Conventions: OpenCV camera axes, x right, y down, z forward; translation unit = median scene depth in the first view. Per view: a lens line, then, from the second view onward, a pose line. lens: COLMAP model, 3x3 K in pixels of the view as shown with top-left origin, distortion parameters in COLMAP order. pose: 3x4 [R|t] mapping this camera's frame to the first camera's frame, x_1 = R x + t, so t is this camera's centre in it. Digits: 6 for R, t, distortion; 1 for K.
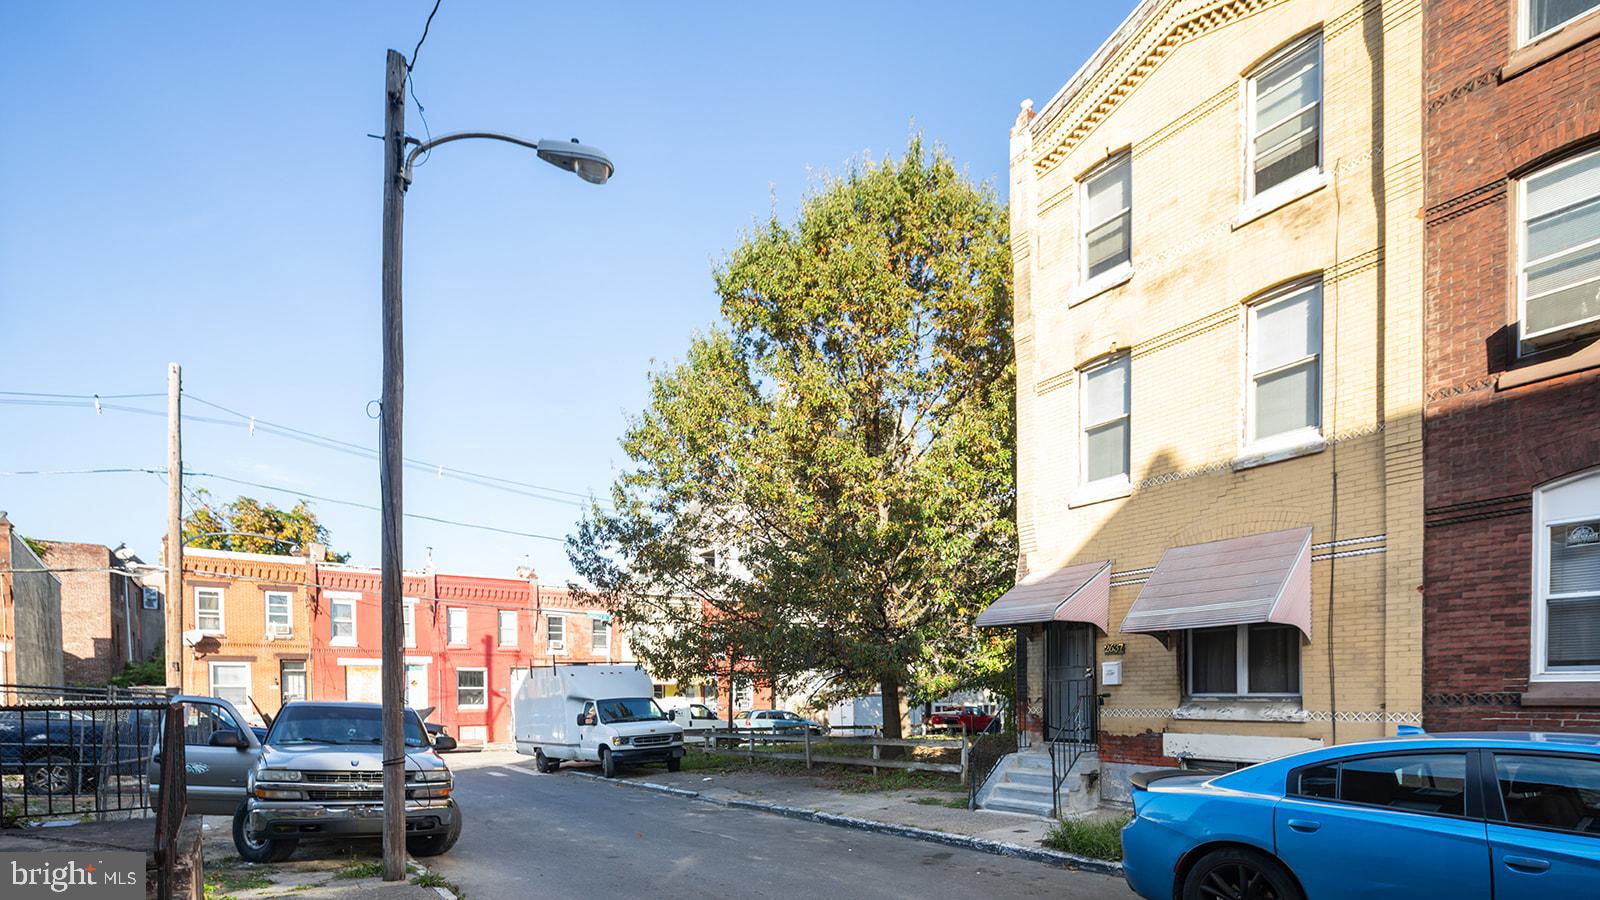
lens RADIAL K [[874.2, 0, 800.0], [0, 874.2, 450.0], [0, 0, 1]] dist [0.002269, -0.000612]
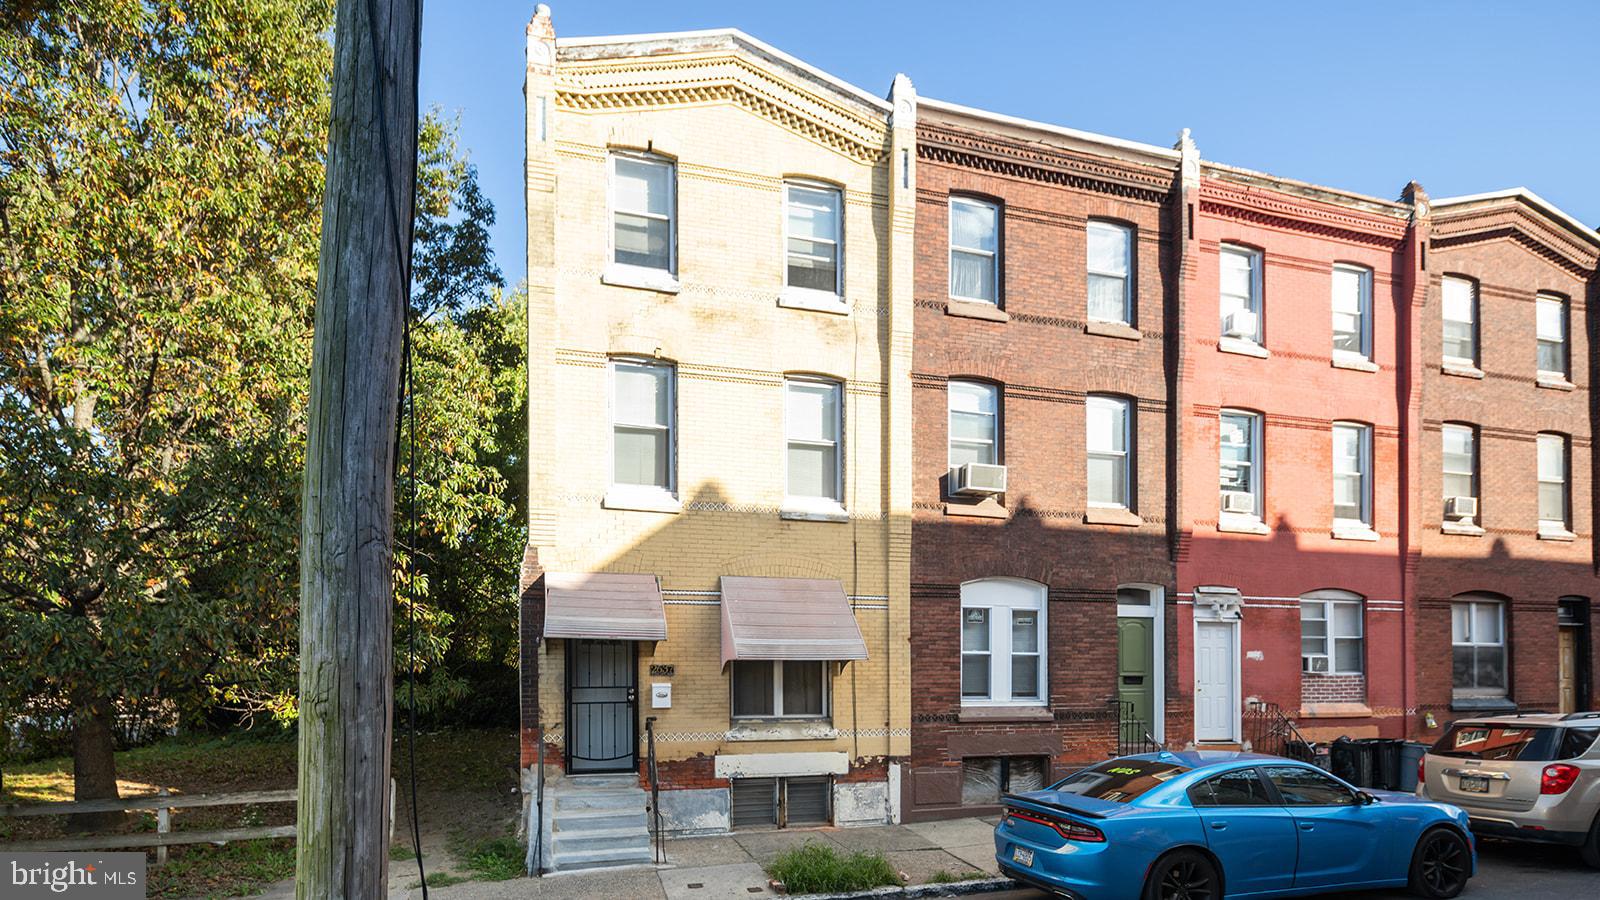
lens RADIAL K [[874.2, 0, 800.0], [0, 874.2, 450.0], [0, 0, 1]] dist [0.002269, -0.000612]
pose [[0.223030, 0.230064, 0.947274, -0.629173], [-0.276356, 0.946806, -0.164884, 0.126391], [-0.934818, -0.225011, 0.274745, 0.712491]]
